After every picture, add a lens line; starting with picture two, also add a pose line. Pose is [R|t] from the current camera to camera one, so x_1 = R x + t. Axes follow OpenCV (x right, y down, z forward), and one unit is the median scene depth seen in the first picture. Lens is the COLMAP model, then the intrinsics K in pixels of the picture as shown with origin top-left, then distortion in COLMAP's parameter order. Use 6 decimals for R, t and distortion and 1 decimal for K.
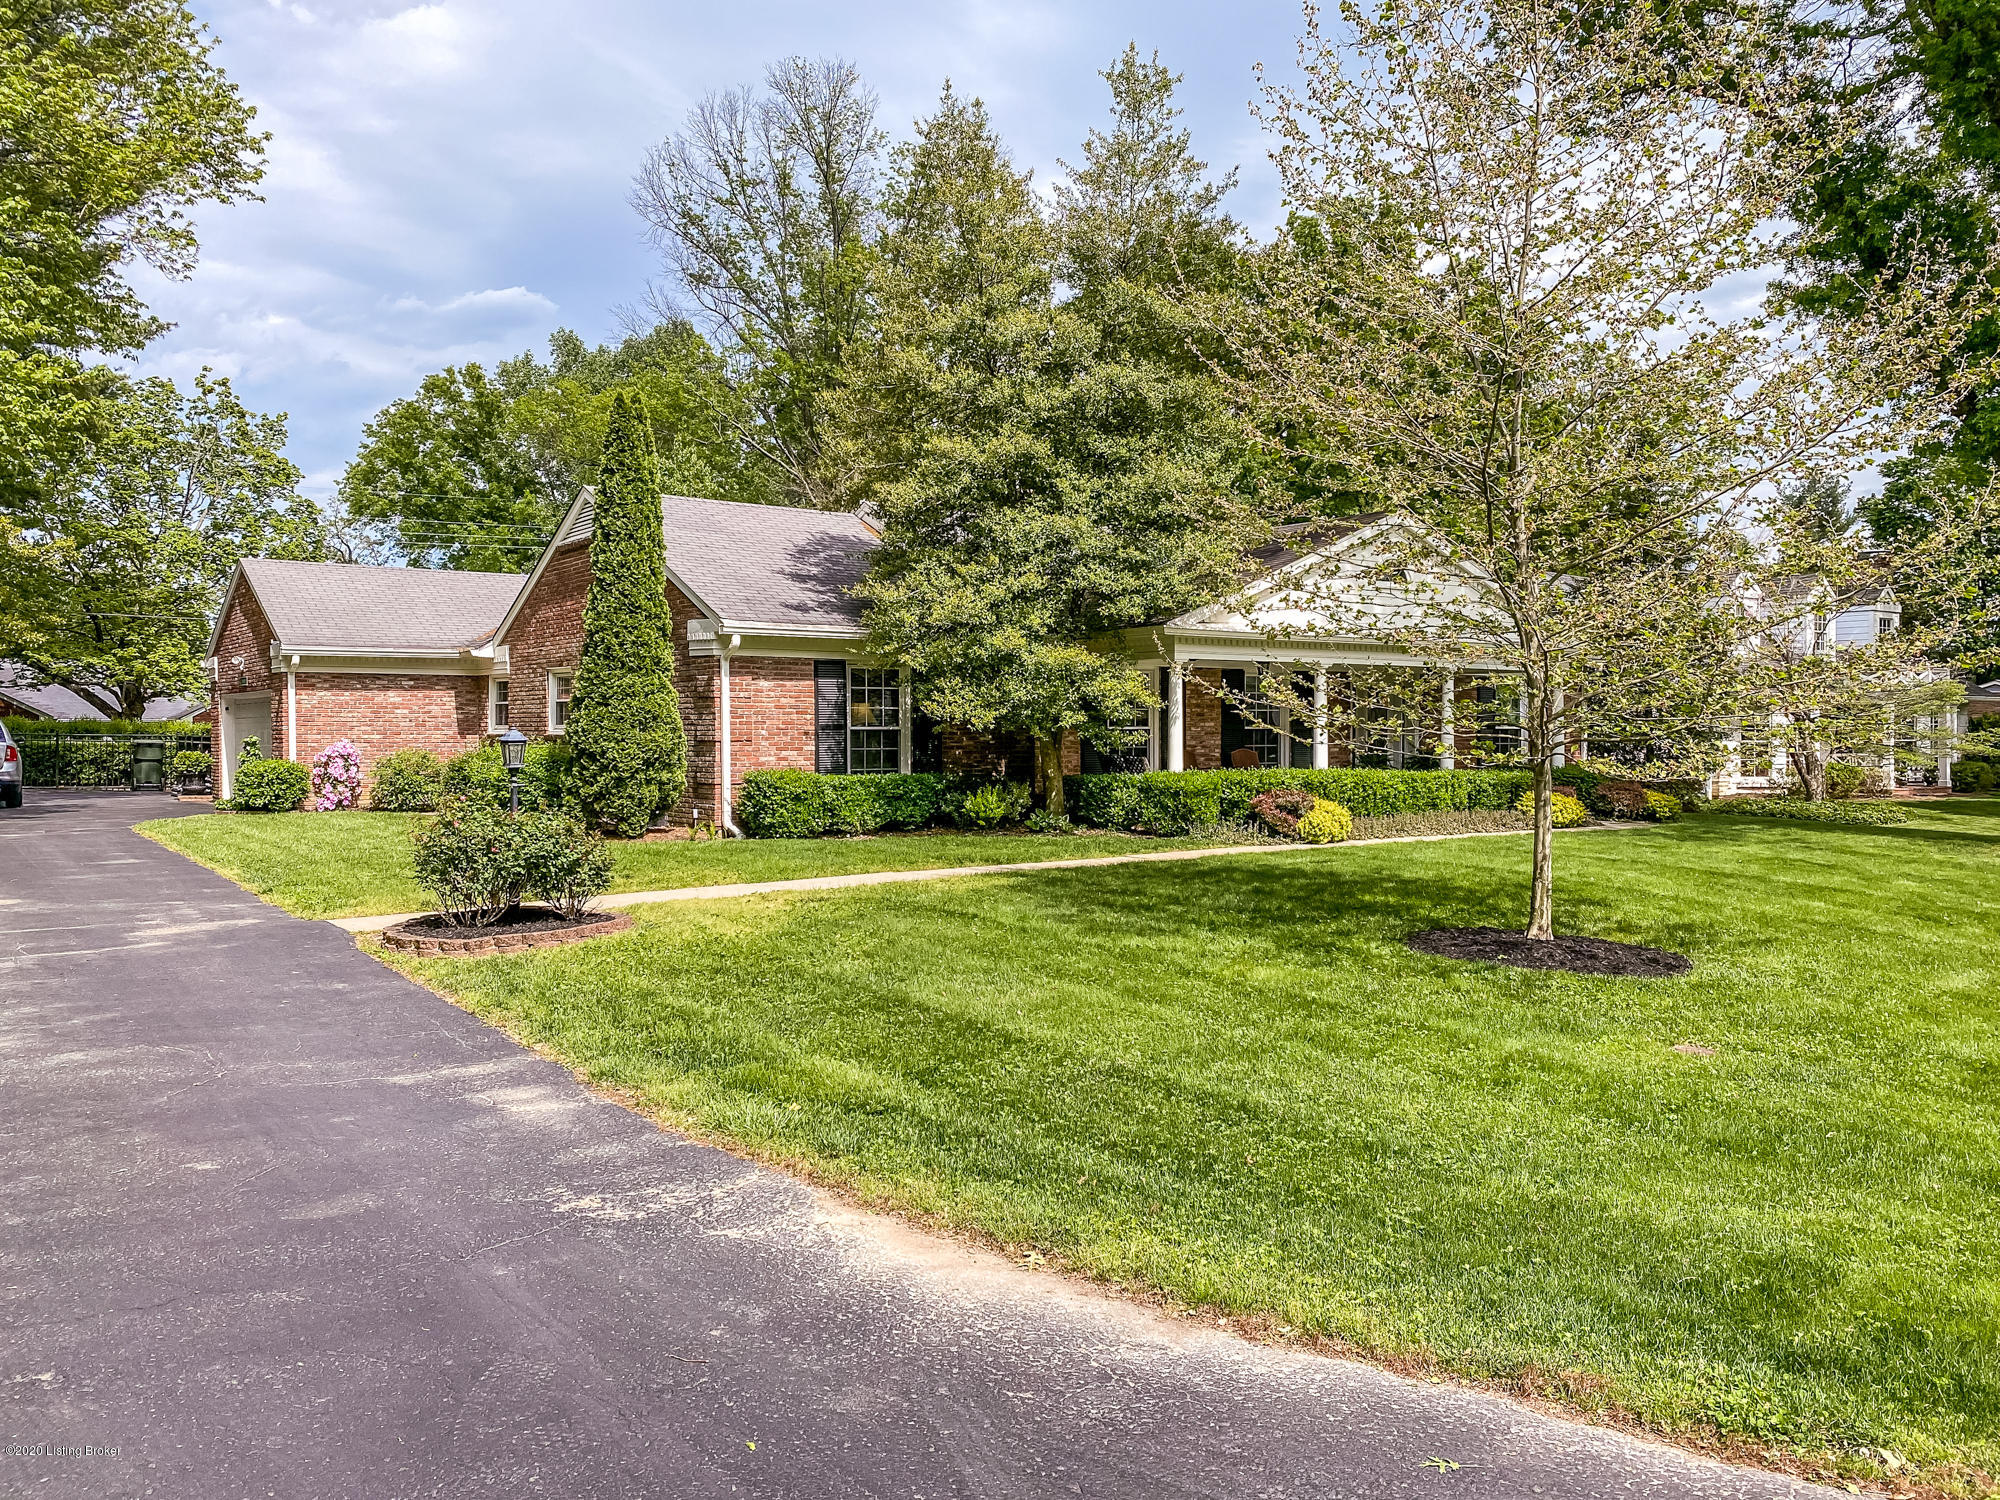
lens RADIAL K [[1521.3, 0, 1000.0], [0, 1521.3, 750.0], [0, 0, 1]] dist [0.096329, 0.082397]
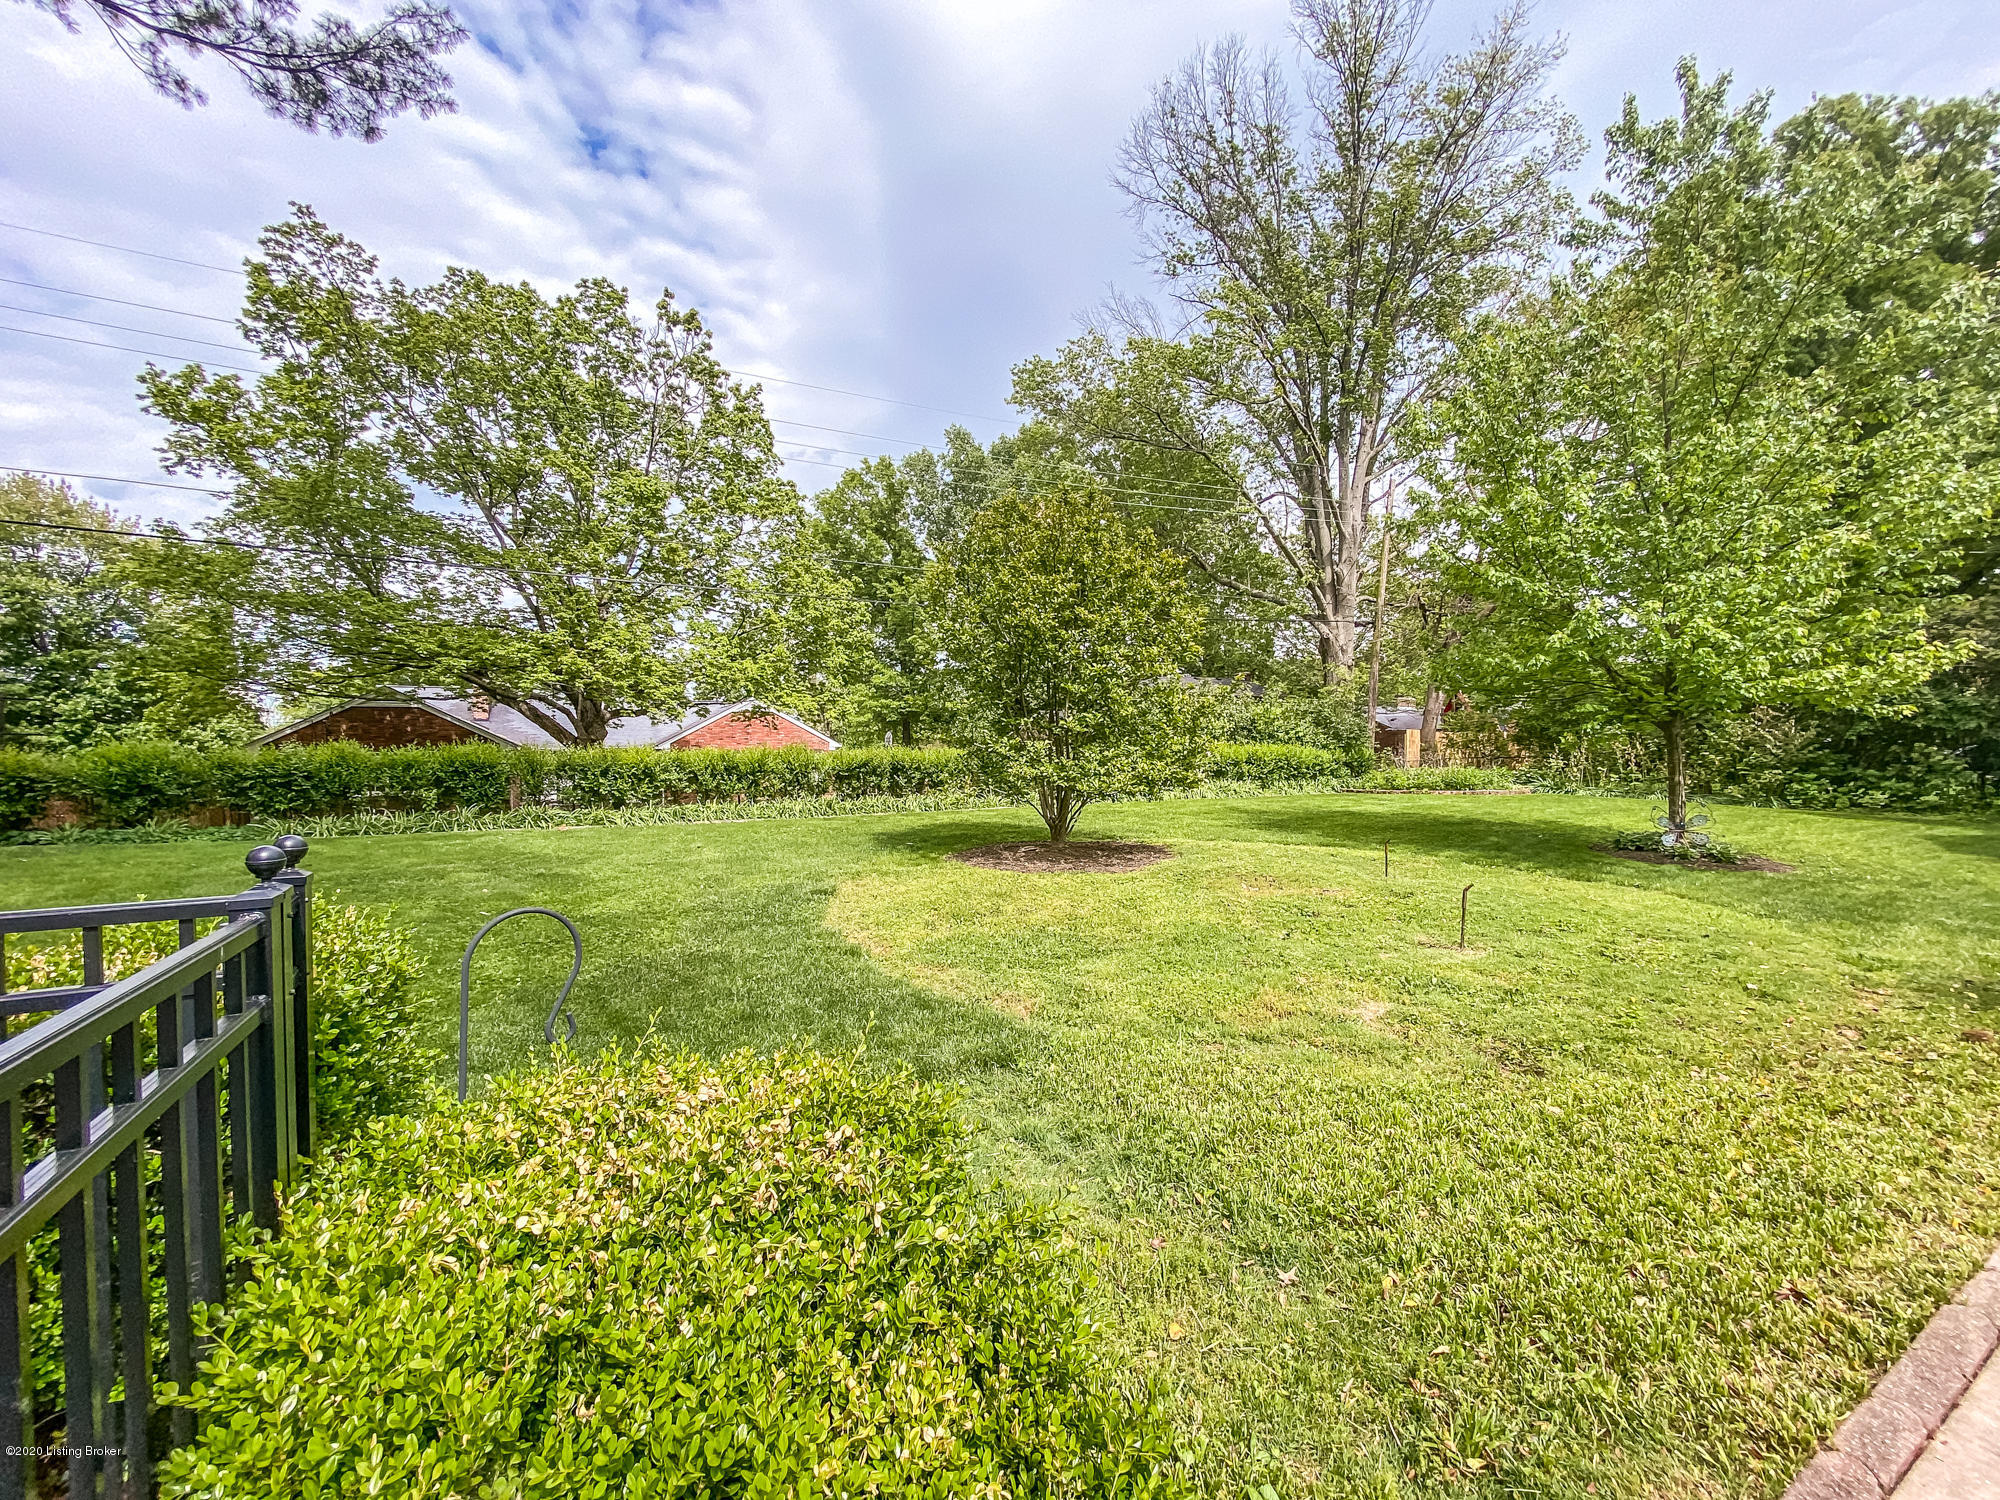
lens RADIAL K [[812.6, 0, 1001.7], [0, 812.6, 753.9], [0, 0, 1]] dist [-0.000361, -0.000308]
pose [[0.994292, -0.021656, -0.104472, -0.818296], [0.019621, 0.999598, -0.020462, -0.008402], [0.104874, 0.018295, 0.994317, 1.668041]]
